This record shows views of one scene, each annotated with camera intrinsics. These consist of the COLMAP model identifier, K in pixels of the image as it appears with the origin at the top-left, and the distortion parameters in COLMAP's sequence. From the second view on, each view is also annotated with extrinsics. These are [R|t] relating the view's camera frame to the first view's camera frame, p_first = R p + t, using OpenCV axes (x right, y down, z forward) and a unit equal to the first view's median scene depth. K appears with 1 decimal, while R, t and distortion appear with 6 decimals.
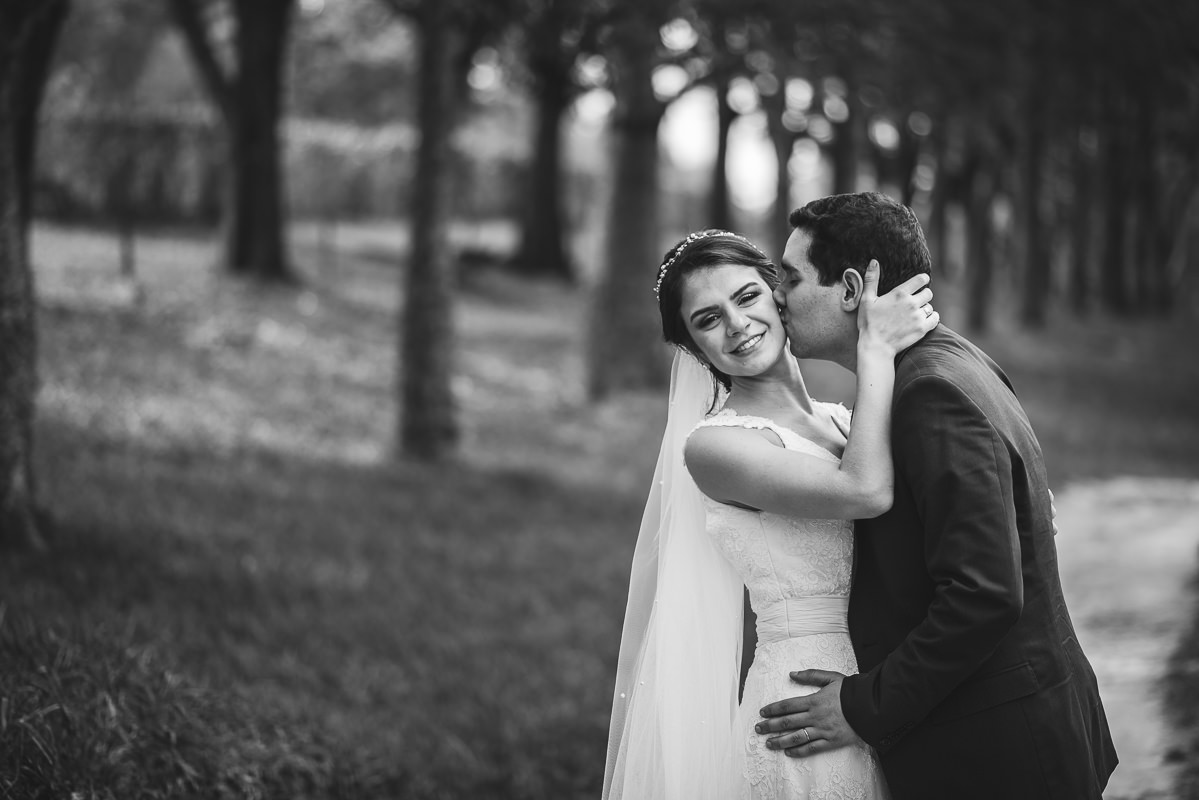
lens RADIAL K [[2929.5, 0, 599.5], [0, 2929.5, 400.0], [0, 0, 1]] dist [-0.037686, 0.021812]
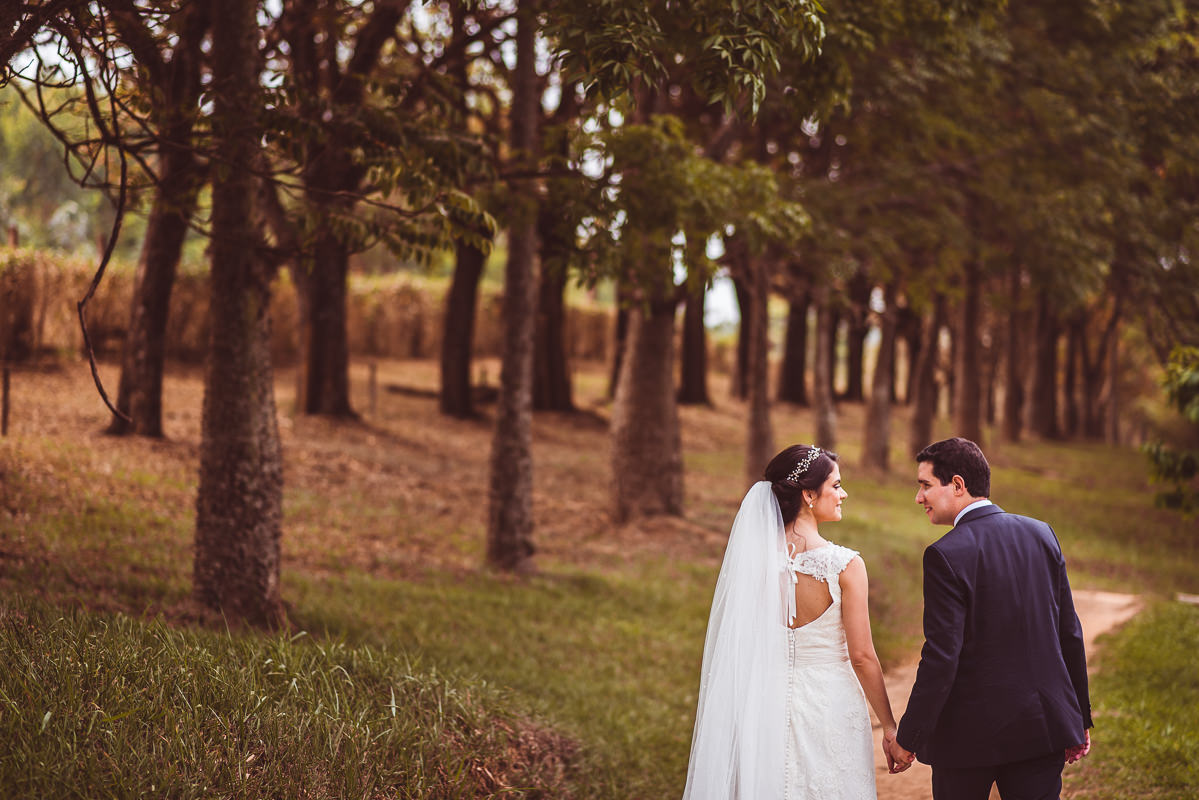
lens RADIAL K [[2929.5, 0, 599.5], [0, 2929.5, 400.0], [0, 0, 1]] dist [-0.037686, 0.021812]
pose [[0.999494, 0.024364, 0.020434, -0.037569], [-0.023611, 0.999061, -0.036341, -0.007086], [-0.021300, 0.035840, 0.999131, -0.281449]]
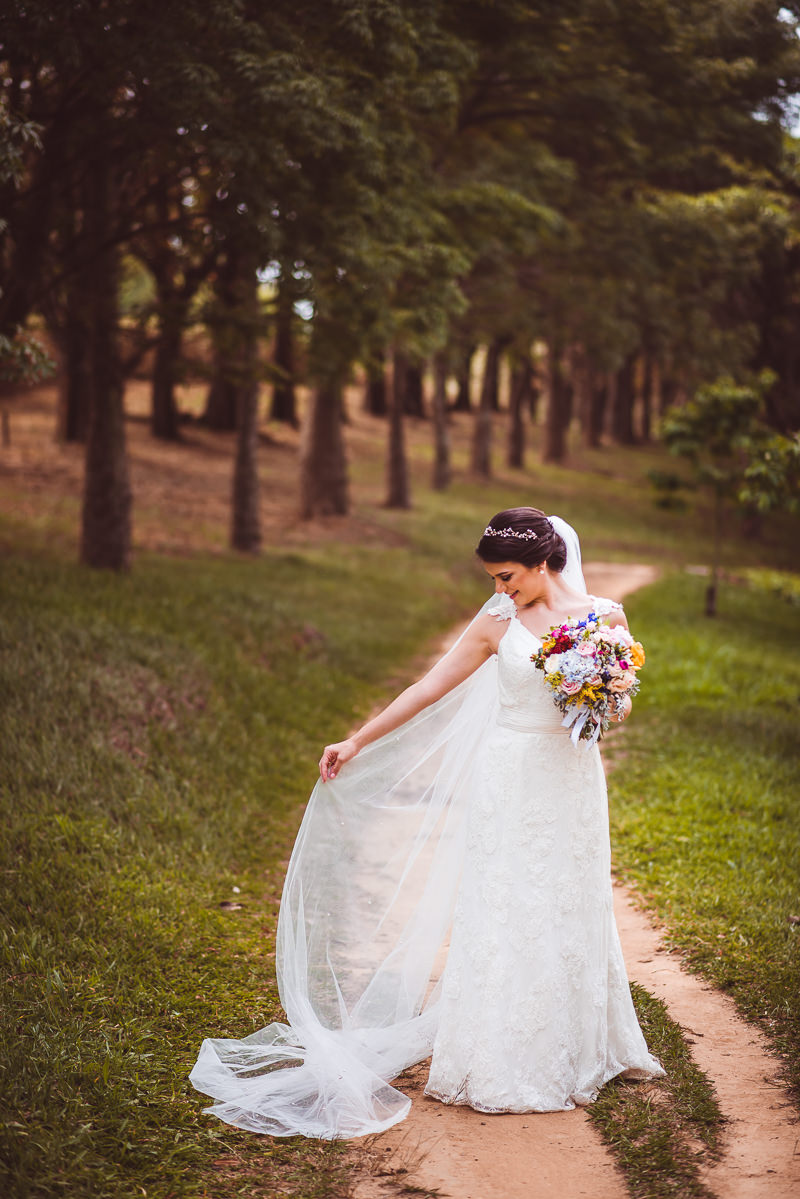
lens RADIAL K [[2929.5, 0, 400.0], [0, 2929.5, 599.5], [0, 0, 1]] dist [-0.037686, 0.021812]
pose [[0.996189, 0.008281, 0.086825, -0.102297], [-0.011257, 0.999364, 0.033843, -0.013198], [-0.086490, -0.034691, 0.995649, -0.852583]]
